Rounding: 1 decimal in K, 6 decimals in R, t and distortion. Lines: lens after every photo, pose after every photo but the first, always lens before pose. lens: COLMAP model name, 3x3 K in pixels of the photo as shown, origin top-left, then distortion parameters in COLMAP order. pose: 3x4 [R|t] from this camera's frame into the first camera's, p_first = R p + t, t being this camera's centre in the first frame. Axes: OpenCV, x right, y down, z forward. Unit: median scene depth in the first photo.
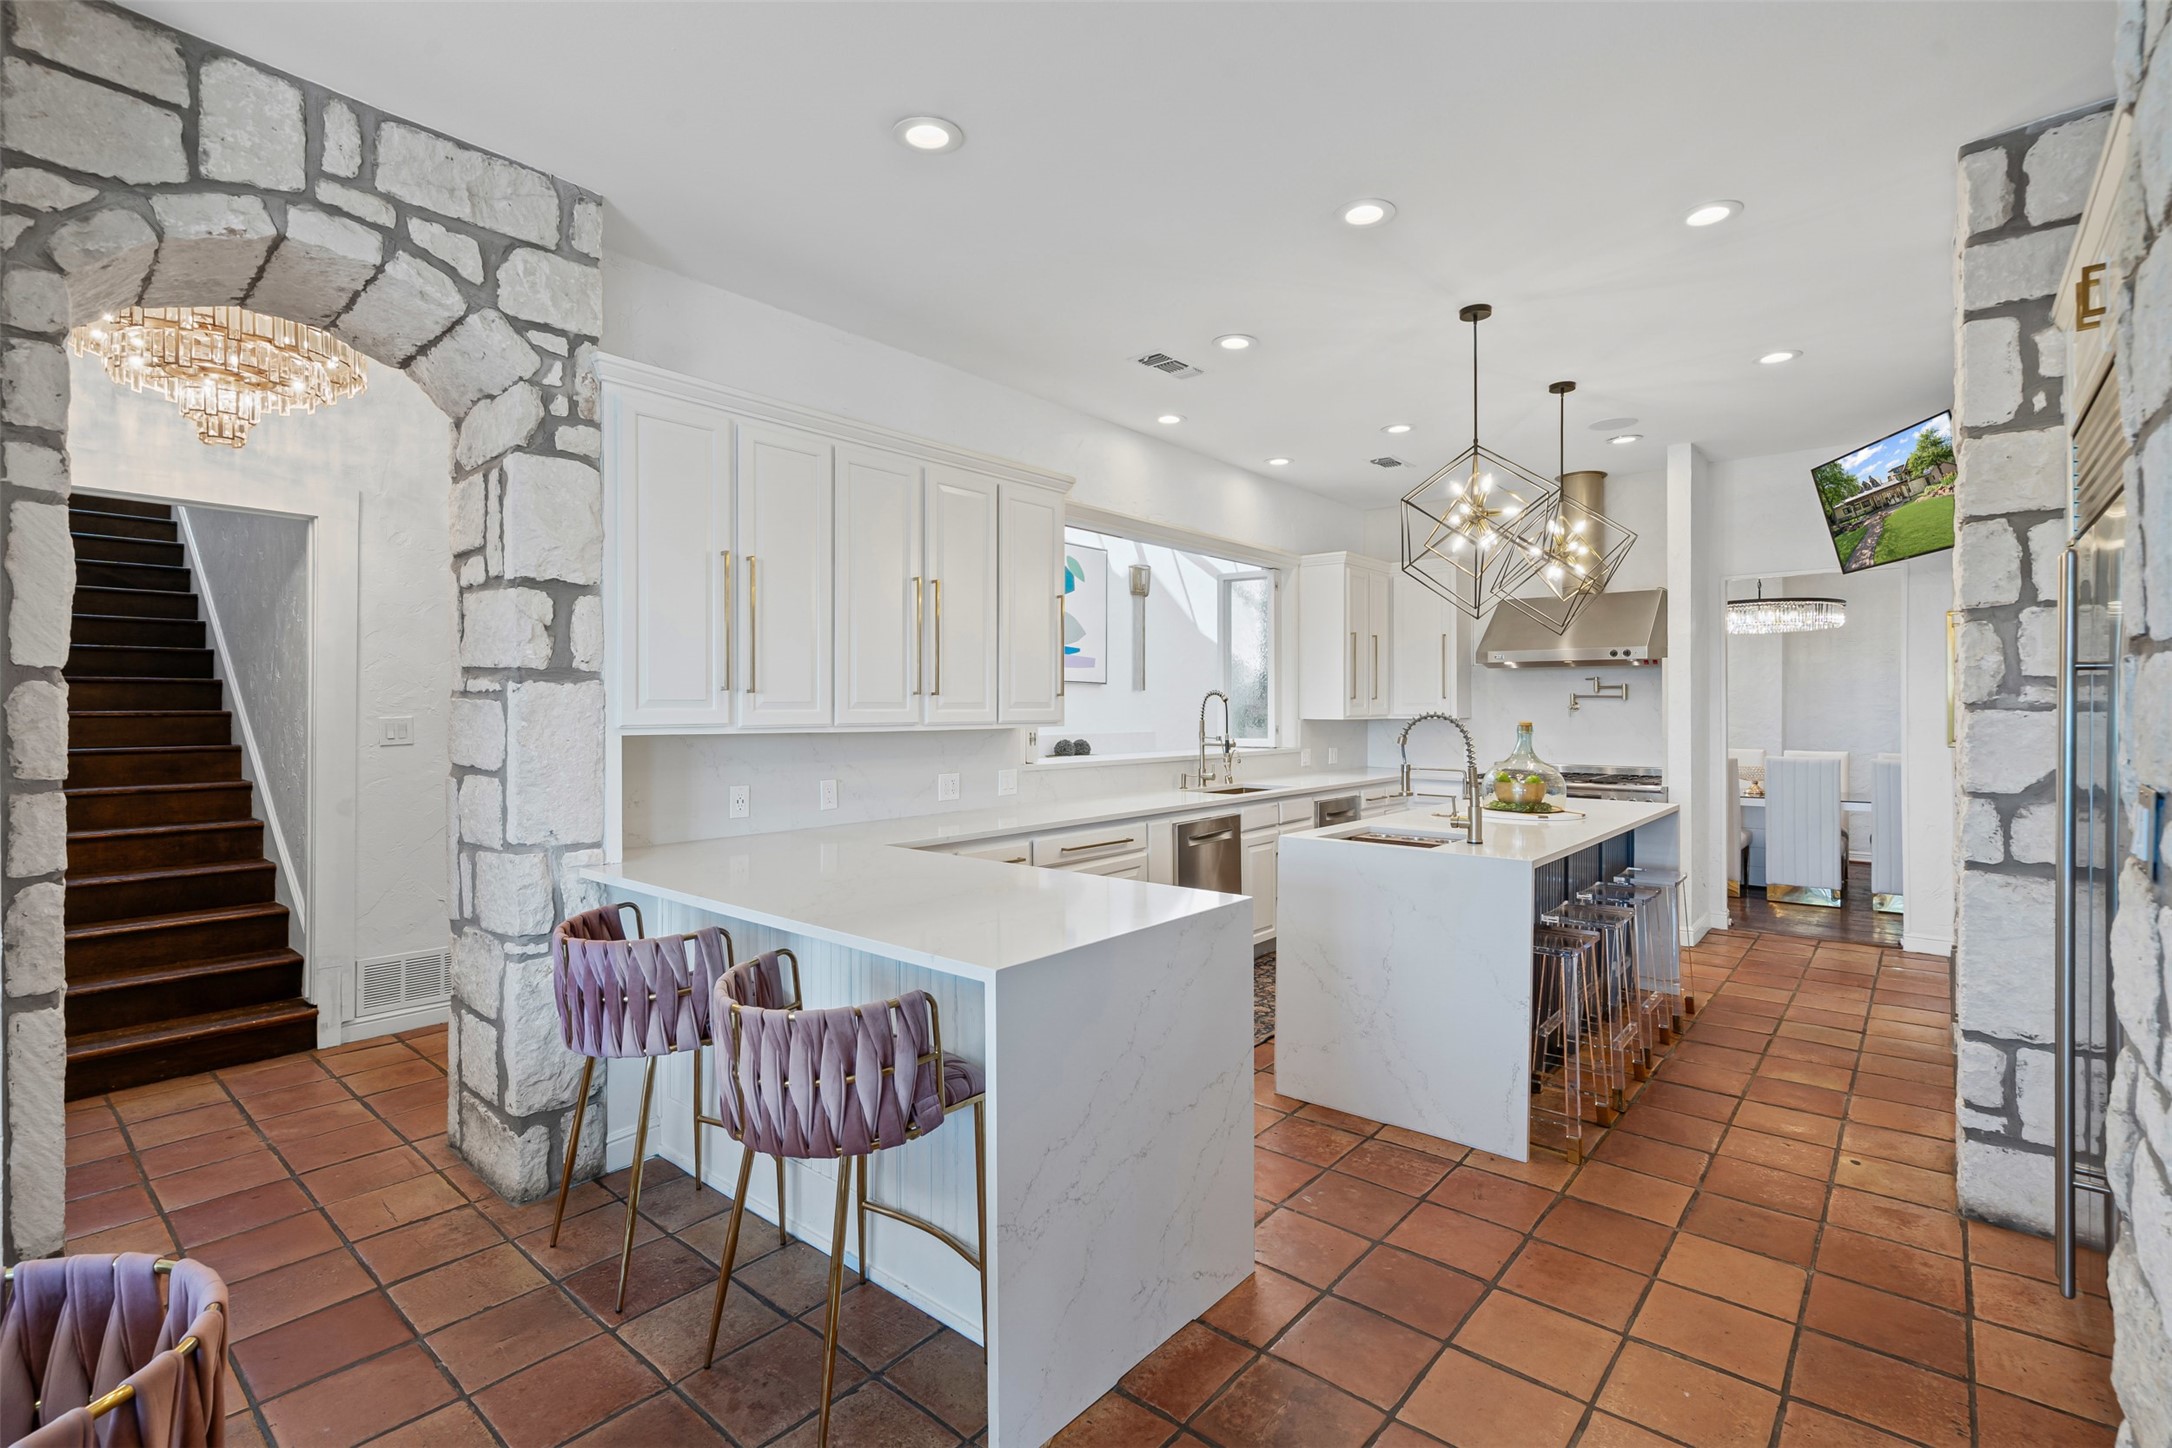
lens RADIAL K [[989.1, 0, 1079.5], [0, 989.1, 725.4], [0, 0, 1]] dist [-0.012481, 0.006499]
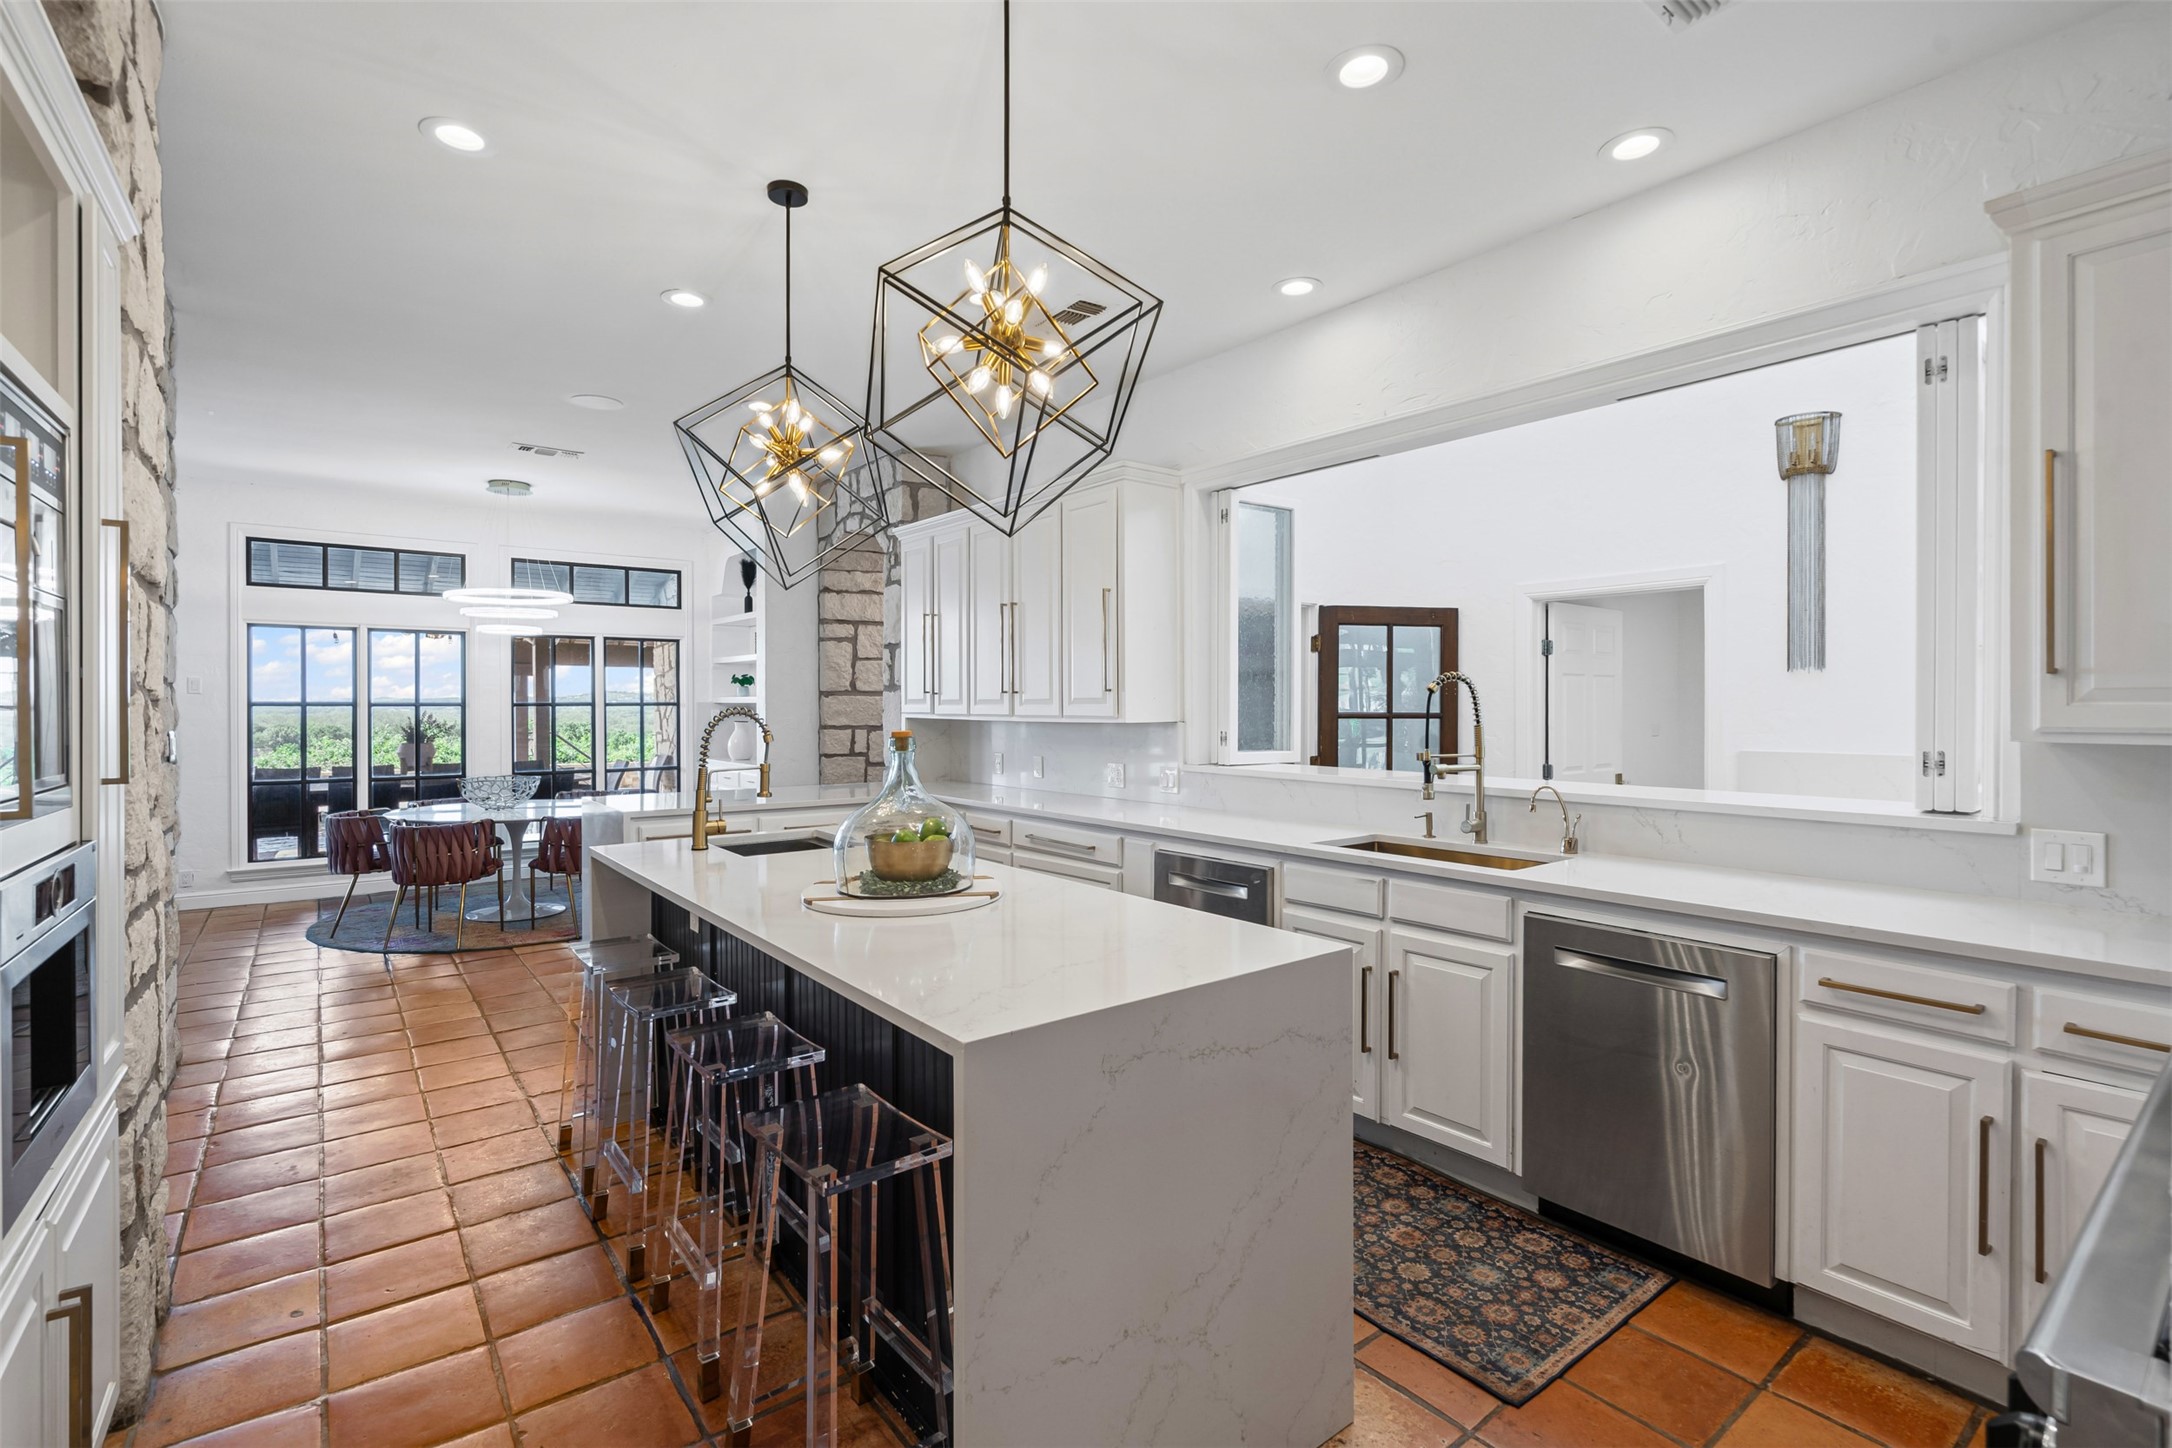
lens RADIAL K [[989.1, 0, 1079.5], [0, 989.1, 725.4], [0, 0, 1]] dist [-0.012481, 0.006499]
pose [[-0.197857, 0.014900, -0.980118, 0.973855], [-0.025040, 0.999481, 0.020249, -0.015403], [0.979911, 0.028549, -0.197381, 1.204216]]
